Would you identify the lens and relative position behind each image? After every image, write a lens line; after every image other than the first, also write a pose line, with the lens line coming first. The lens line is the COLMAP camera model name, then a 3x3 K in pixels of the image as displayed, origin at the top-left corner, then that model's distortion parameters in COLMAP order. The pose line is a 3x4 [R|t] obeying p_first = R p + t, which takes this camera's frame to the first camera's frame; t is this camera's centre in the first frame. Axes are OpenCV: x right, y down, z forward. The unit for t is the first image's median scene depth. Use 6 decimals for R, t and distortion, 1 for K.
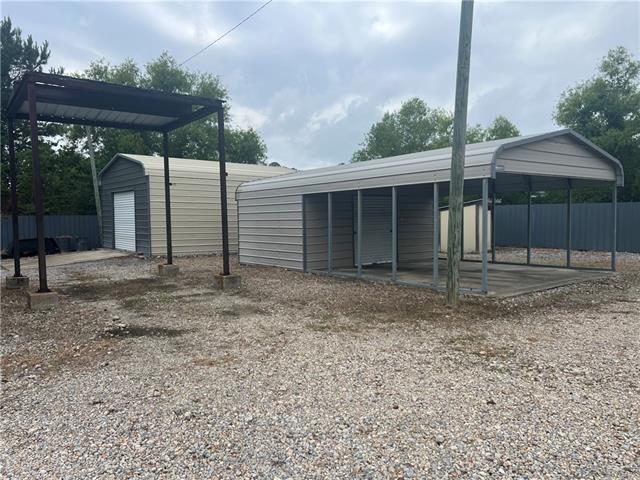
lens RADIAL K [[477.7, 0, 320.0], [0, 477.7, 240.0], [0, 0, 1]] dist [0.029722, -0.009029]
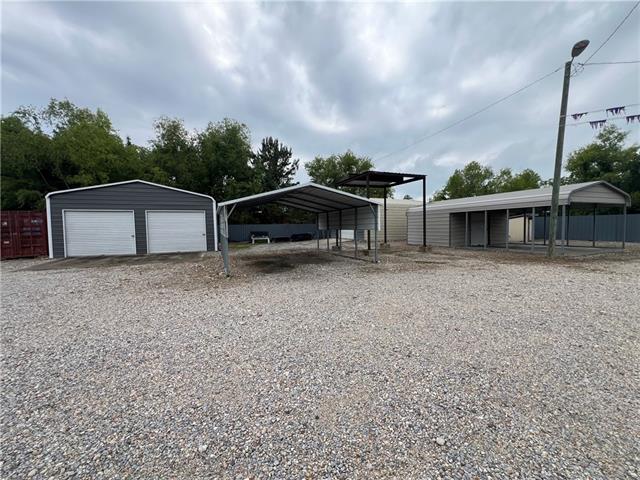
lens RADIAL K [[256.3, 0, 320.0], [0, 256.3, 240.0], [0, 0, 1]] dist [0.001520, 0.000328]
pose [[0.965966, 0.010579, -0.258451, -0.276756], [-0.009103, 0.999935, 0.006907, 0.026353], [0.258507, -0.004320, 0.966000, -0.298380]]
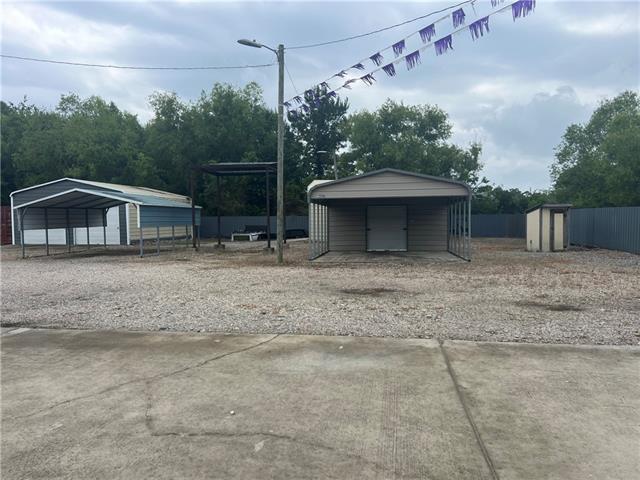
lens RADIAL K [[477.7, 0, 320.0], [0, 477.7, 240.0], [0, 0, 1]] dist [0.029722, -0.009029]
pose [[0.711059, 0.039080, -0.702046, 1.021527], [-0.037503, 0.999141, 0.017634, -0.003487], [0.702132, 0.013790, 0.711913, -0.225747]]
